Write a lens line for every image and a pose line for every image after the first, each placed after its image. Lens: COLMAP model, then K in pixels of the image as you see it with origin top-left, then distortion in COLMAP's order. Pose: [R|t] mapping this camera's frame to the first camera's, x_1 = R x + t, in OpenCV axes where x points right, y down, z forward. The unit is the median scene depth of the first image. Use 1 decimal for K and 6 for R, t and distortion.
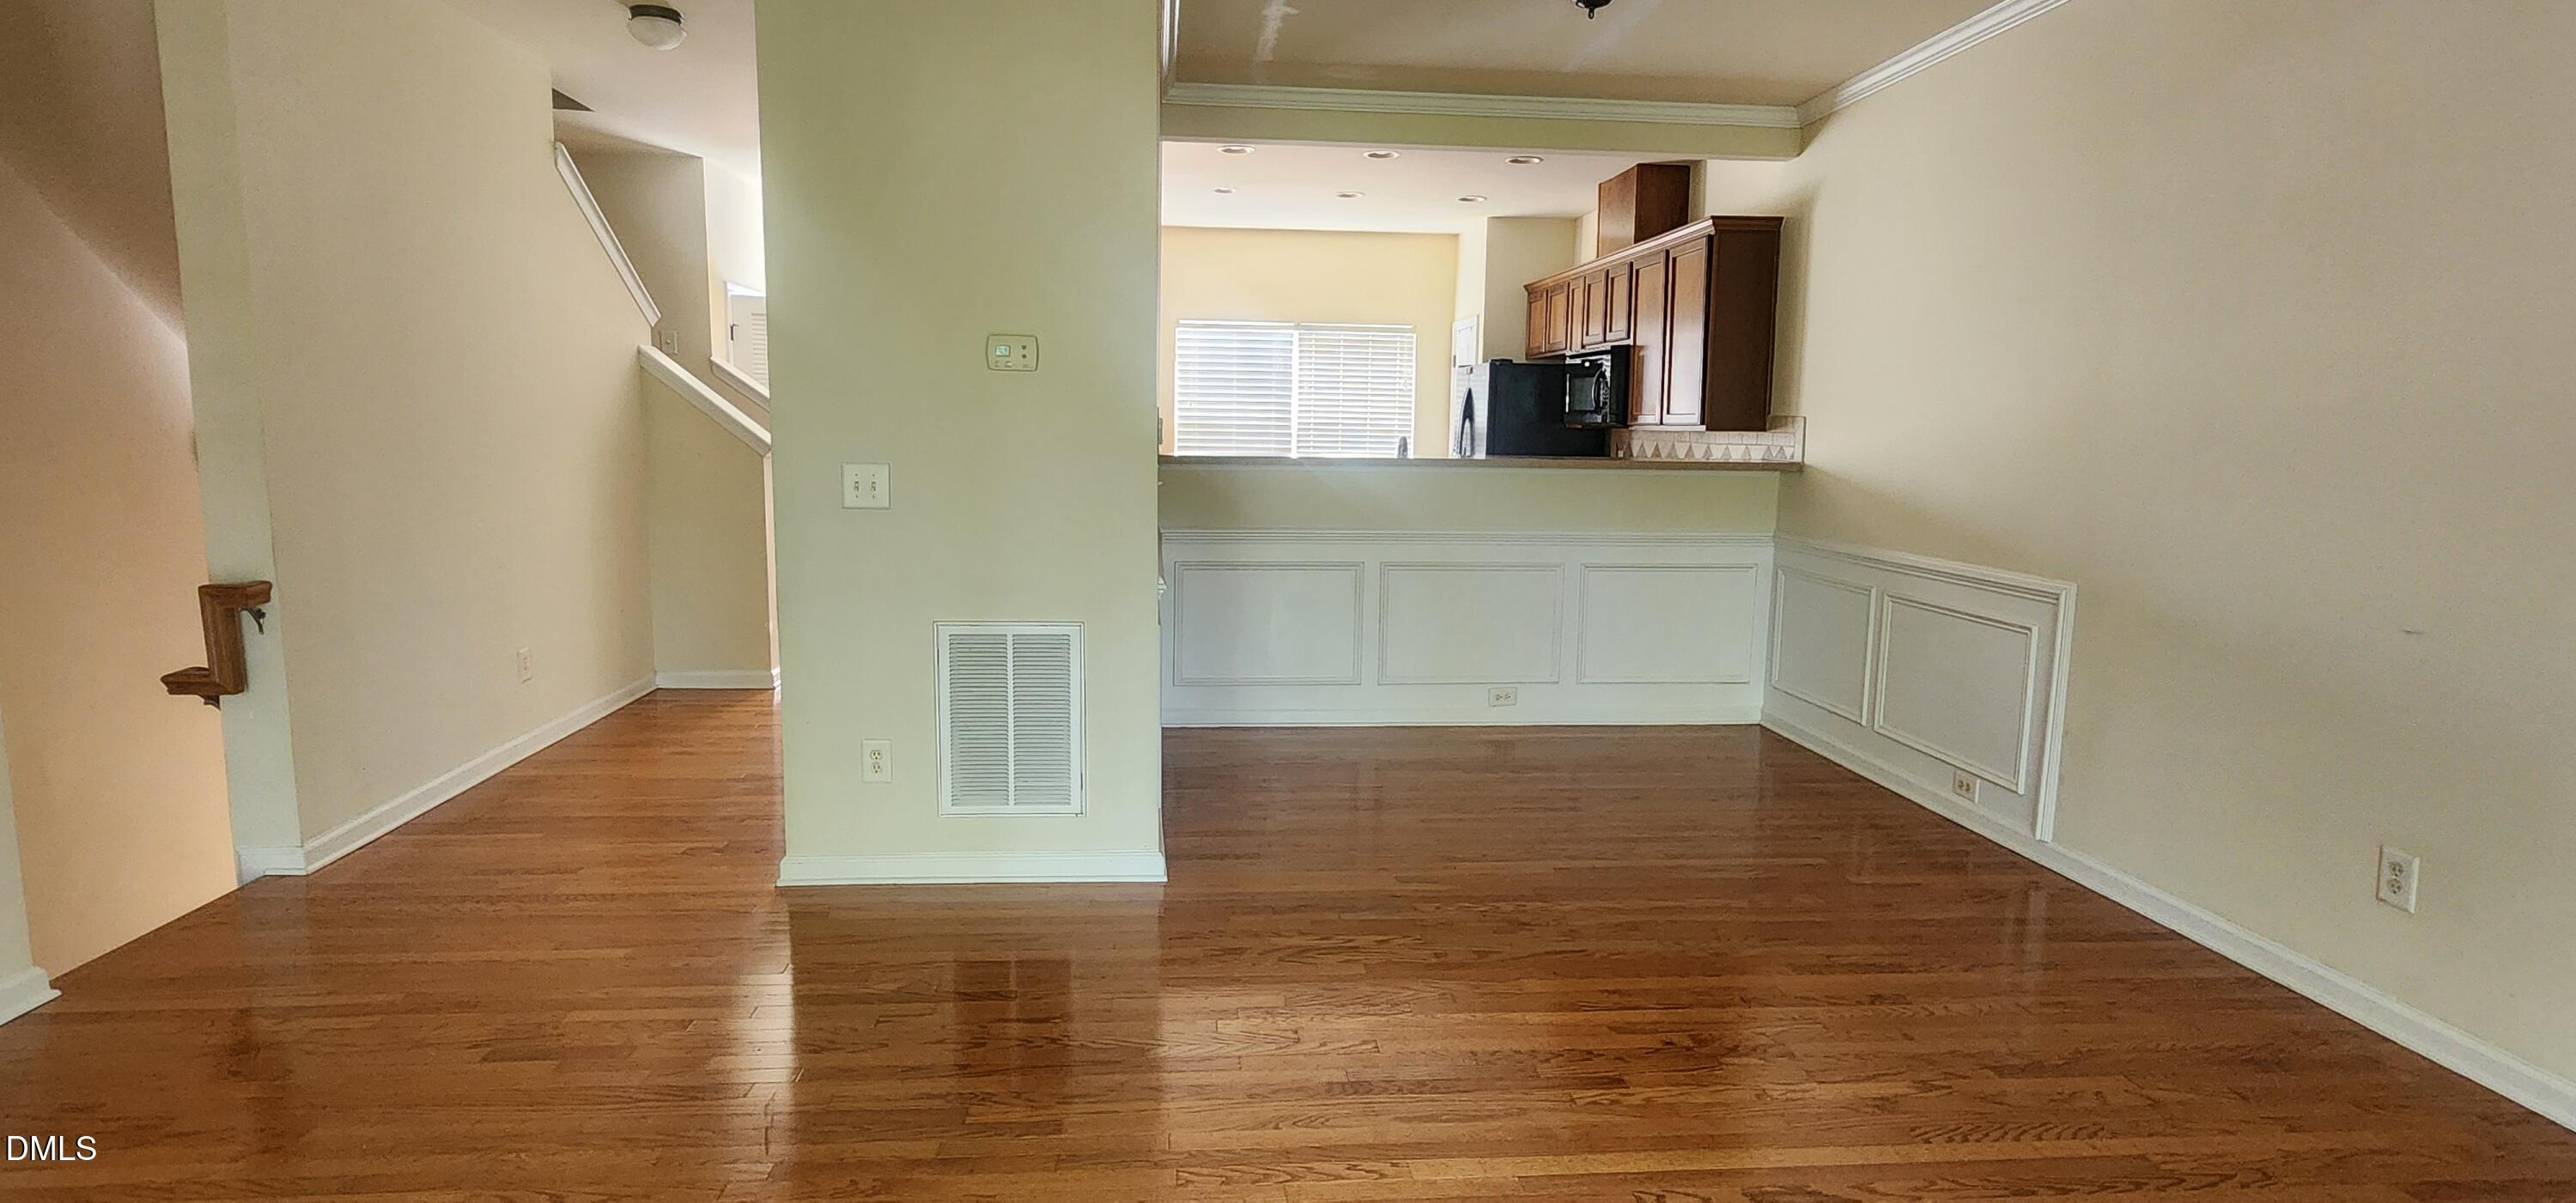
lens RADIAL K [[1268.7, 0, 1288.0], [0, 1268.7, 601.5], [0, 0, 1]] dist [0.002433, 0.000940]
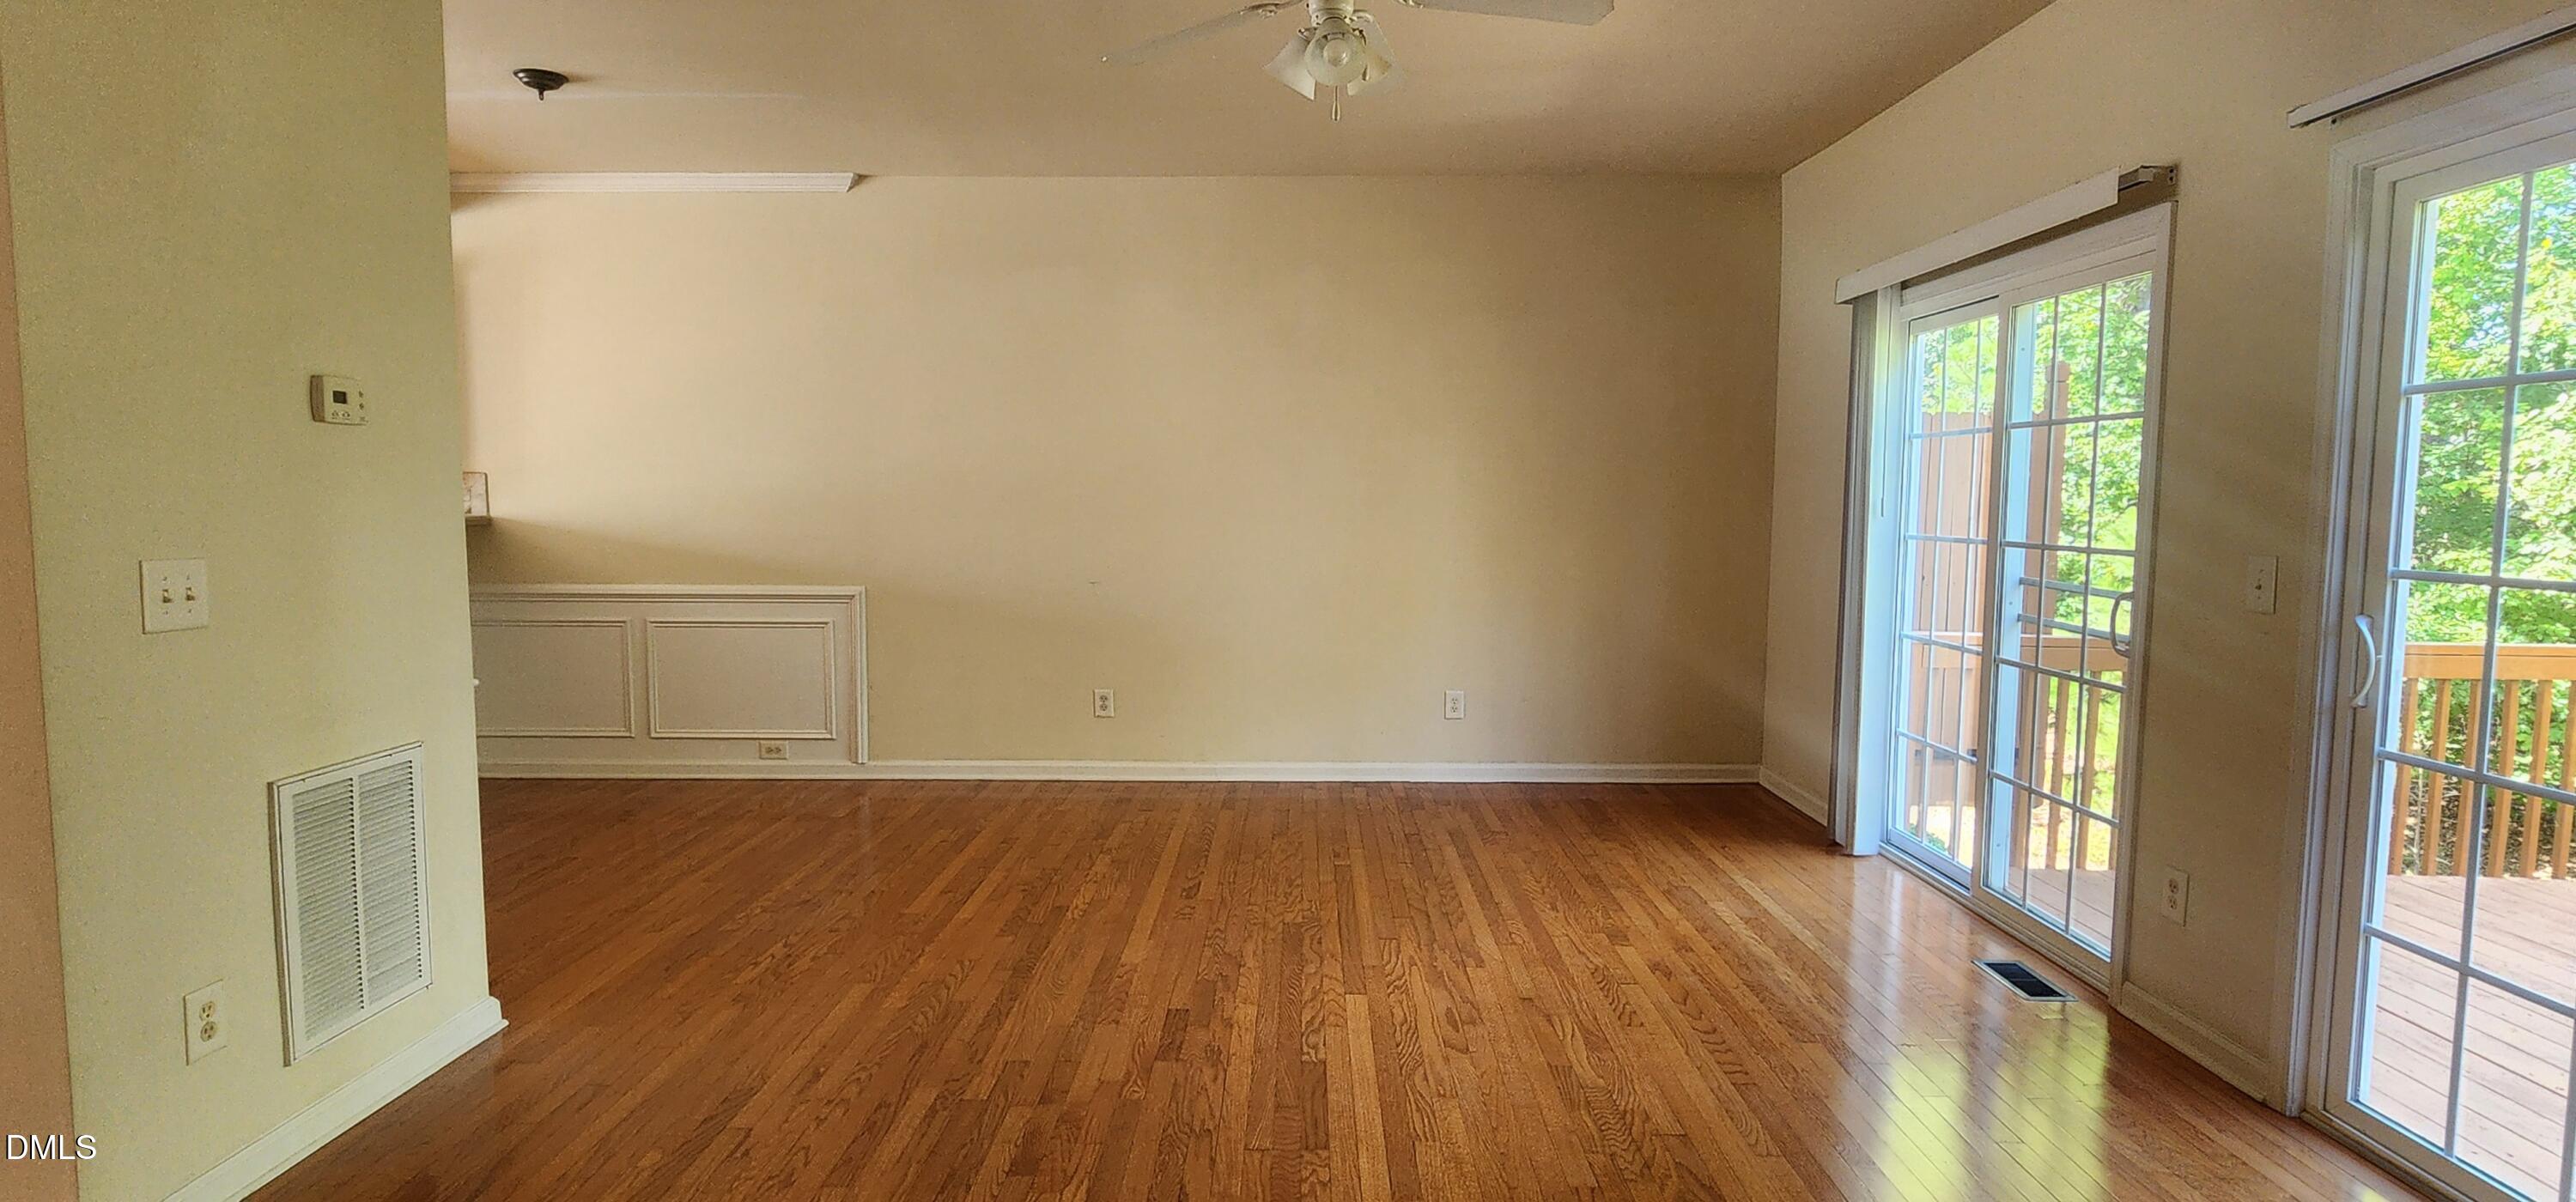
lens RADIAL K [[1268.6, 0, 1288.0], [0, 1268.6, 601.0], [0, 0, 1]] dist [0.002433, 0.000940]
pose [[0.105664, -0.102337, 0.989122, -0.892900], [0.132543, 0.987264, 0.087985, -0.069489], [-0.985529, 0.121805, 0.117883, 0.360728]]
